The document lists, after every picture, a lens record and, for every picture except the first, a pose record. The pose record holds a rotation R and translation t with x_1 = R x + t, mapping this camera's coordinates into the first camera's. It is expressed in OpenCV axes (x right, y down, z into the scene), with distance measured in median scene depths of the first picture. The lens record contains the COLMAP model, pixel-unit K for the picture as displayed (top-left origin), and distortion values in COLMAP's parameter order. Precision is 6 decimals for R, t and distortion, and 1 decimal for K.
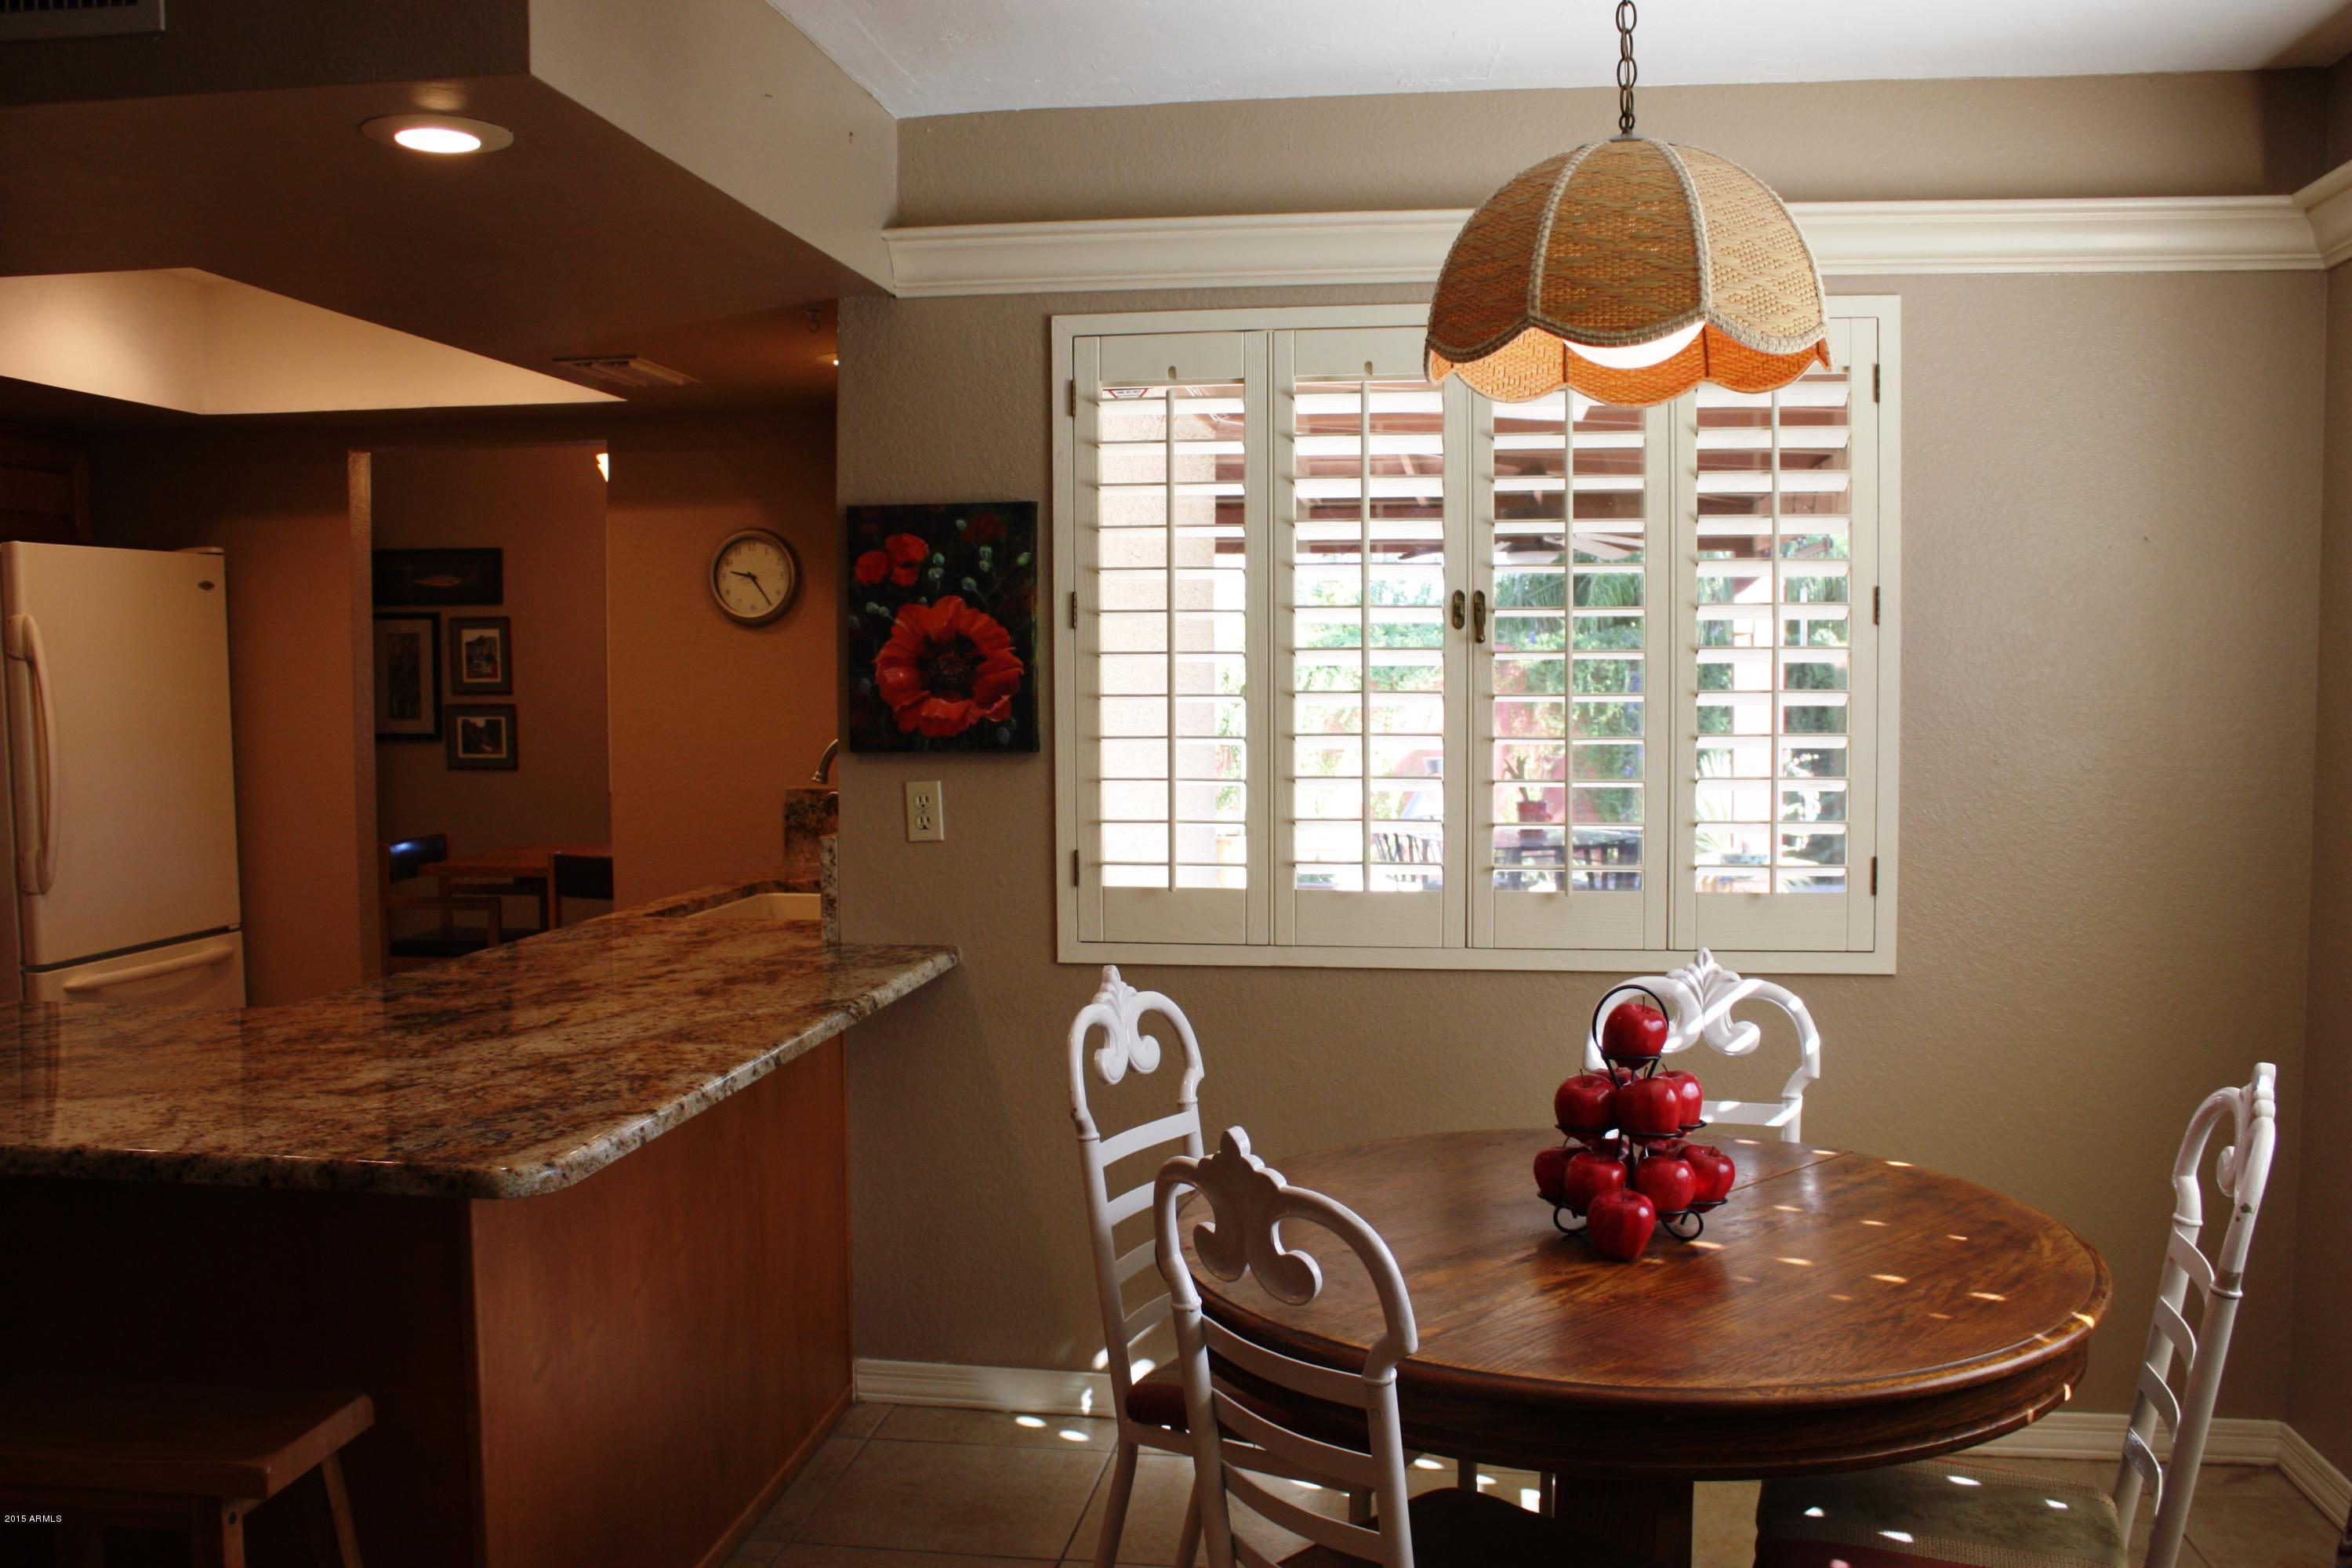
lens RADIAL K [[2041.0, 0, 1176.0], [0, 2041.0, 784.0], [0, 0, 1]] dist [-0.168093, 0.171490]
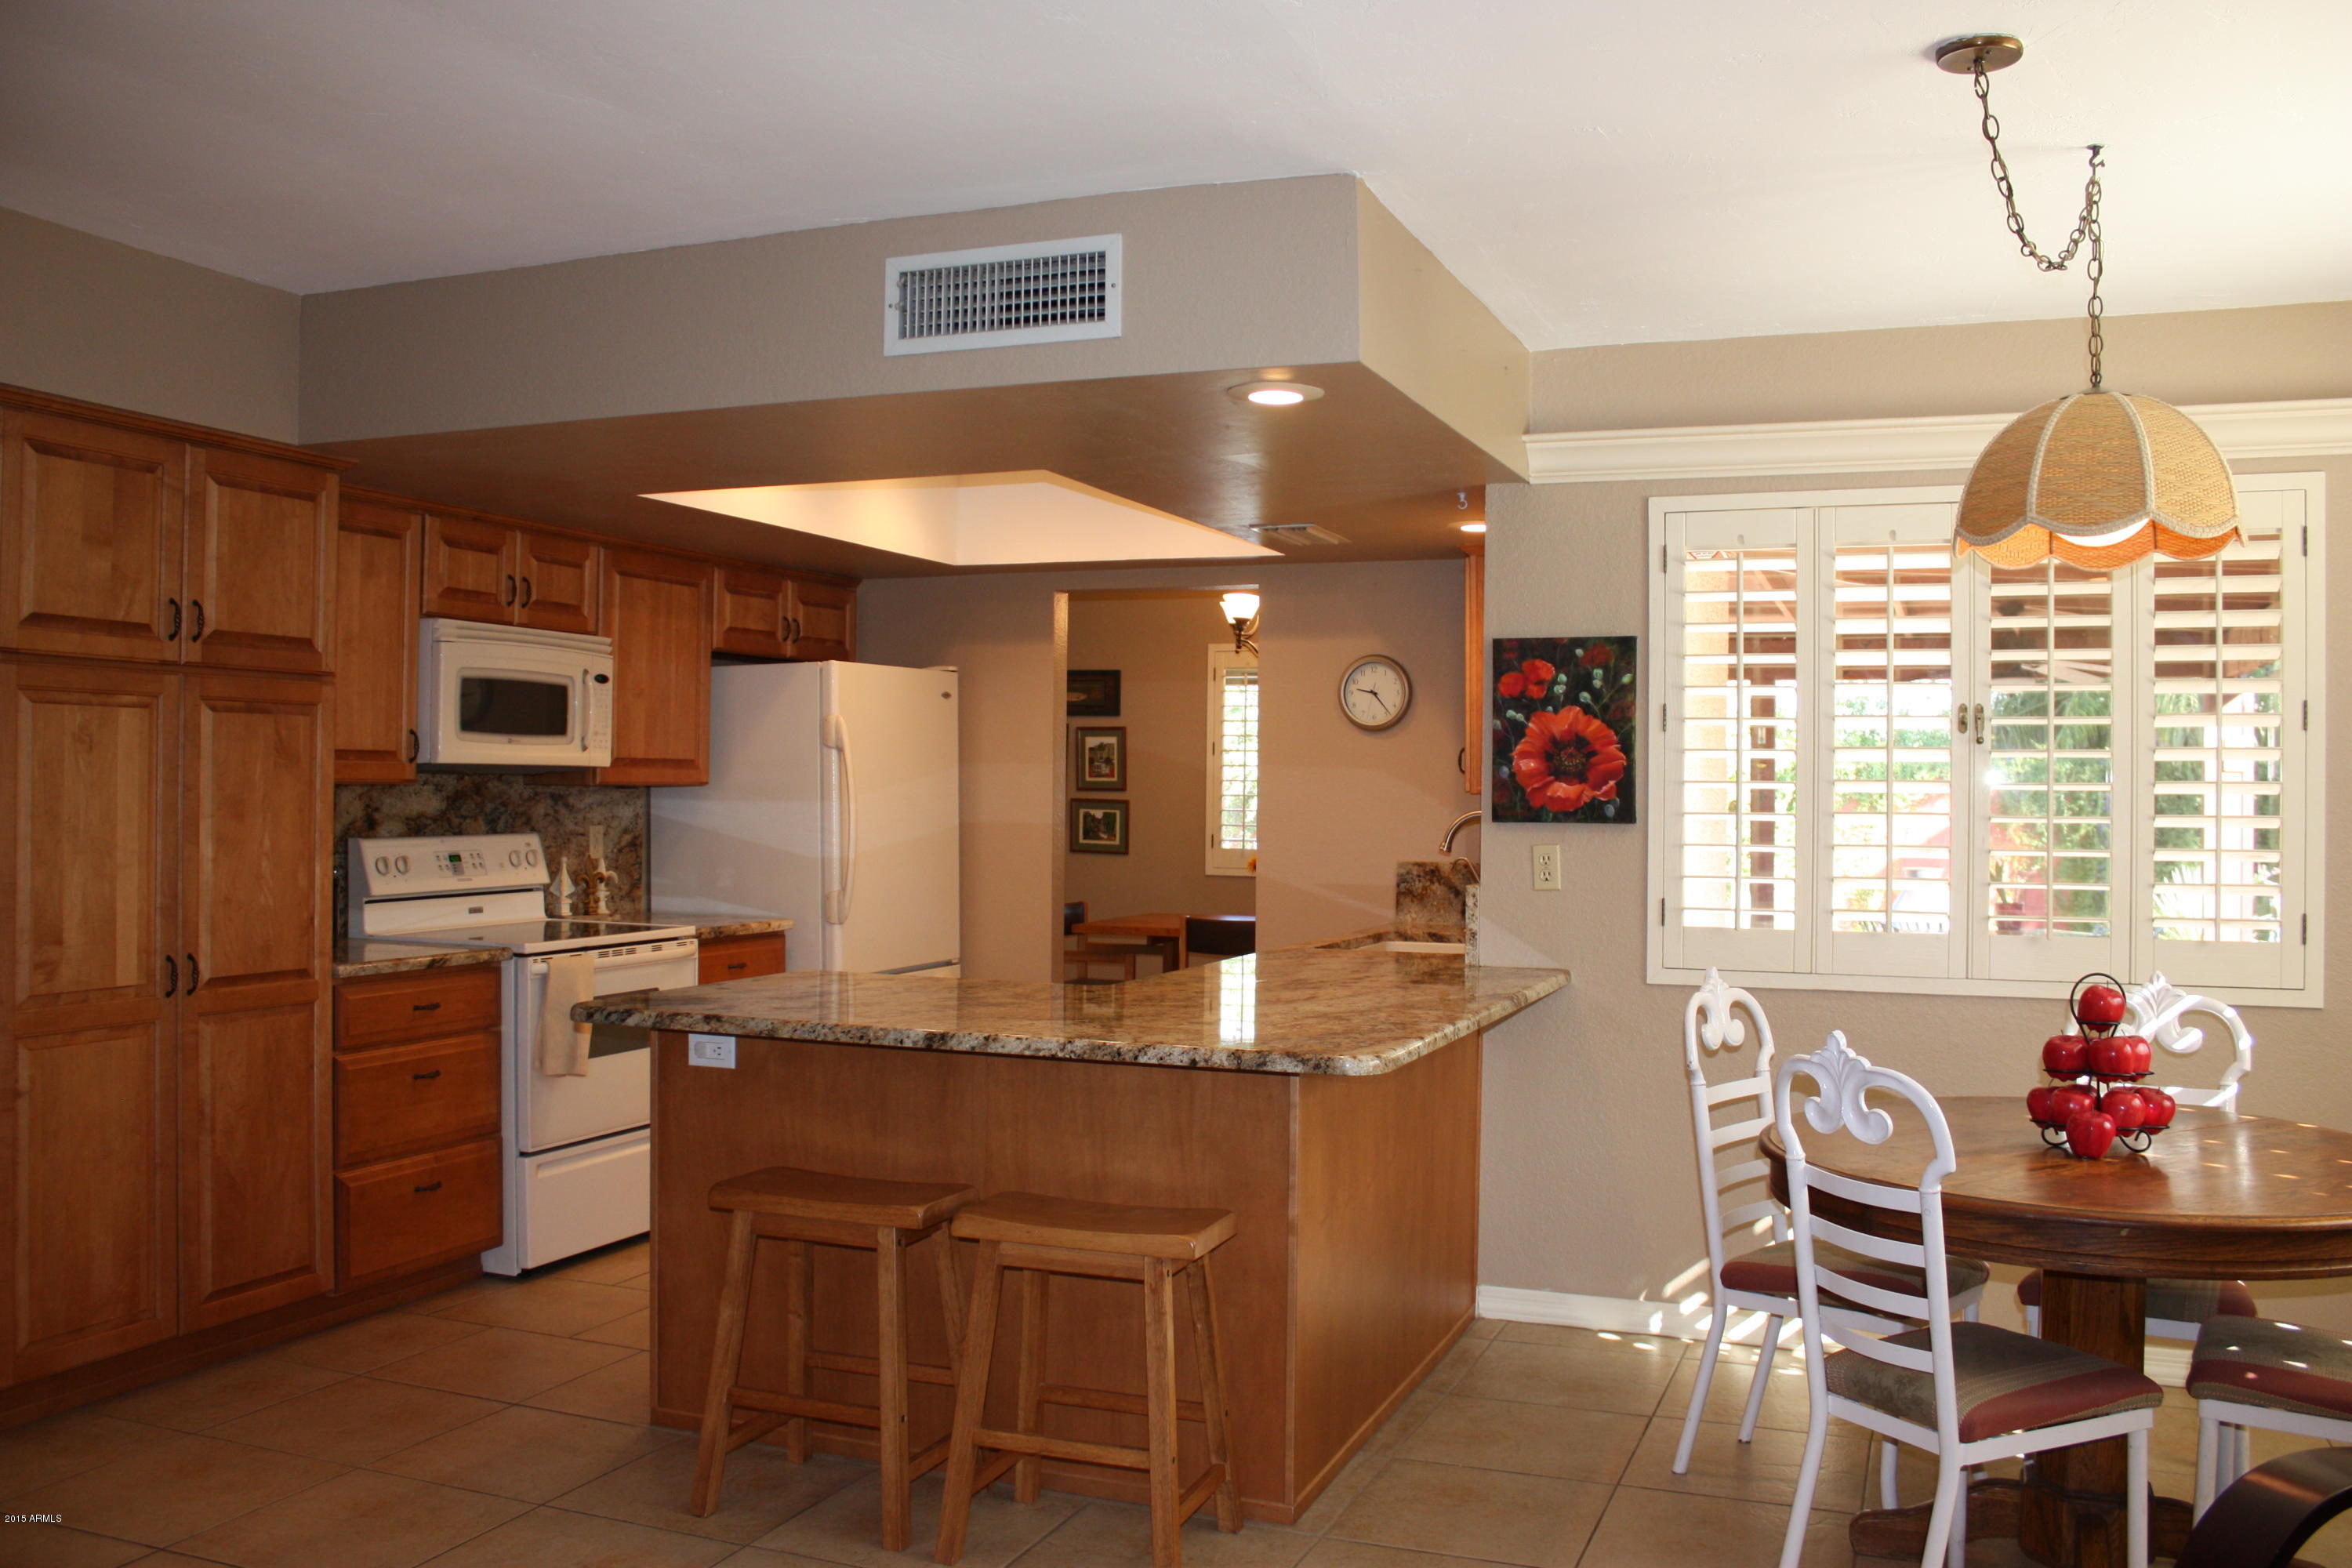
lens RADIAL K [[1948.8, 0, 1184.4], [0, 1948.8, 781.3], [0, 0, 1]] dist [-0.167192, 0.146704]
pose [[0.972805, 0.012599, -0.231282, -0.062961], [-0.026751, 0.997949, -0.058157, 0.037958], [0.230075, 0.062762, 0.971147, -0.293381]]
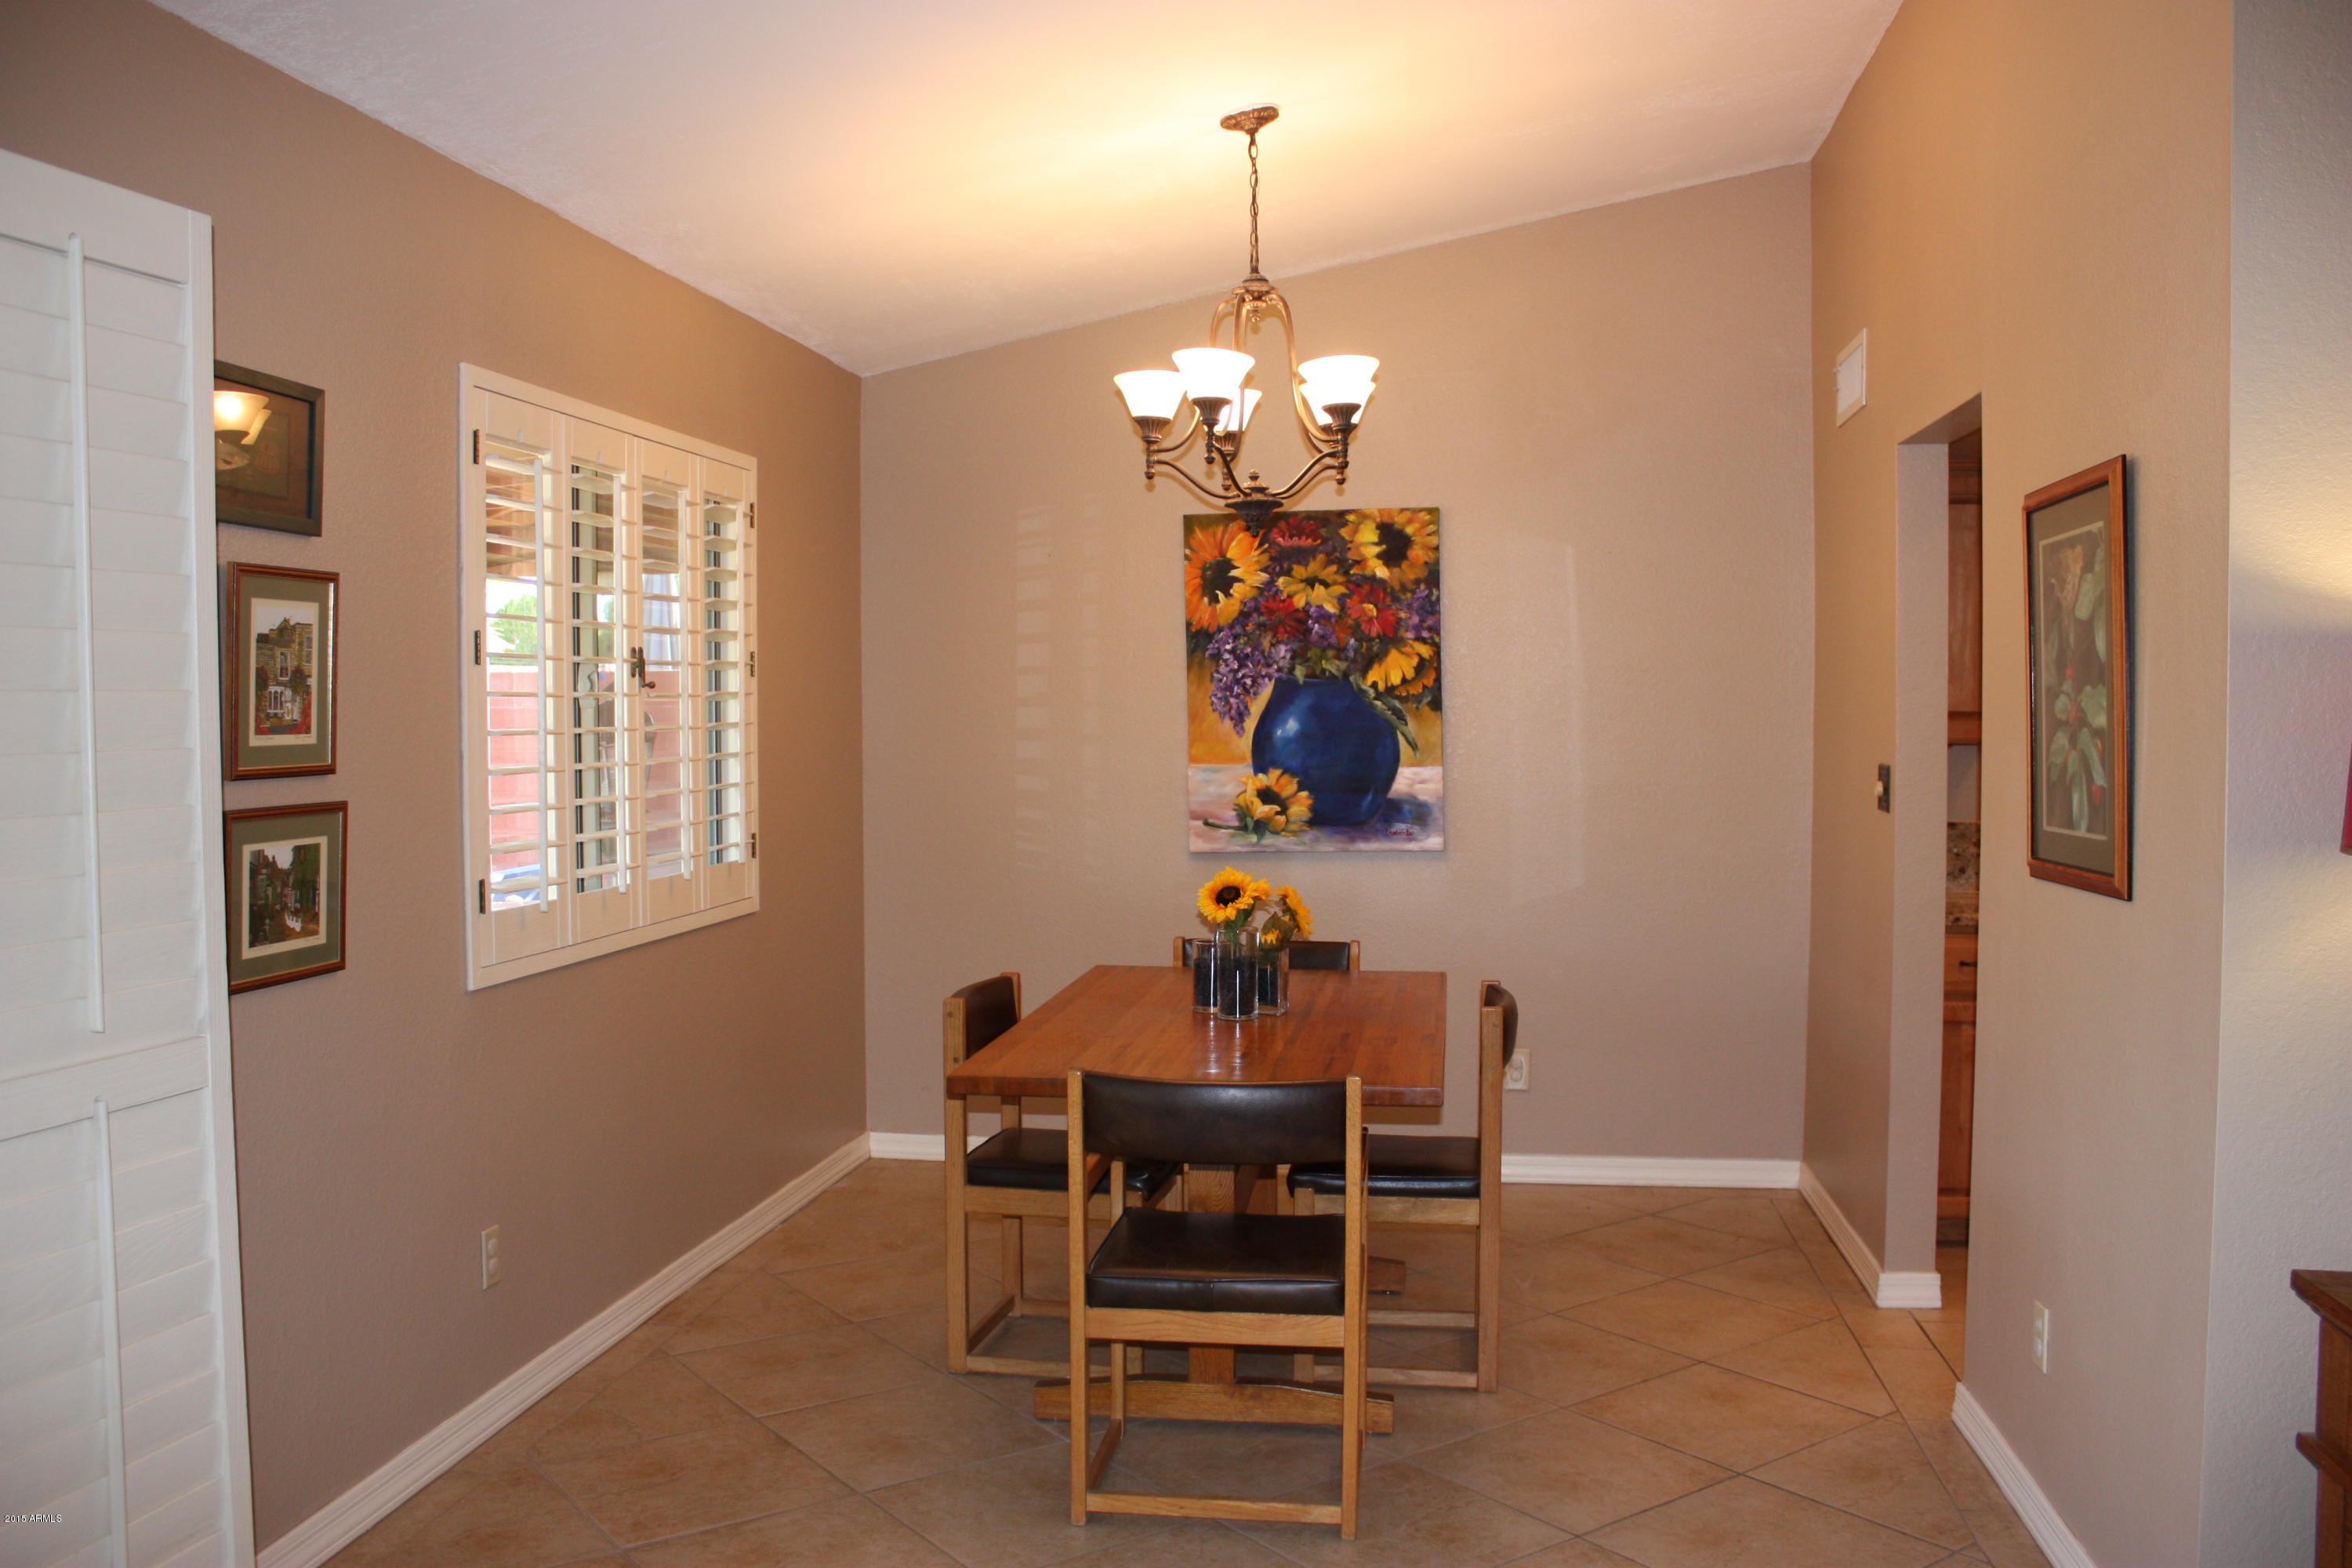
lens RADIAL K [[1947.1, 0, 1187.2], [0, 1947.1, 797.0], [0, 0, 1]] dist [-0.171897, 0.154528]
pose [[-0.000862, -0.037231, 0.999306, -1.618607], [0.055439, 0.997768, 0.037222, -0.105242], [-0.998462, 0.055433, 0.001204, 1.956679]]
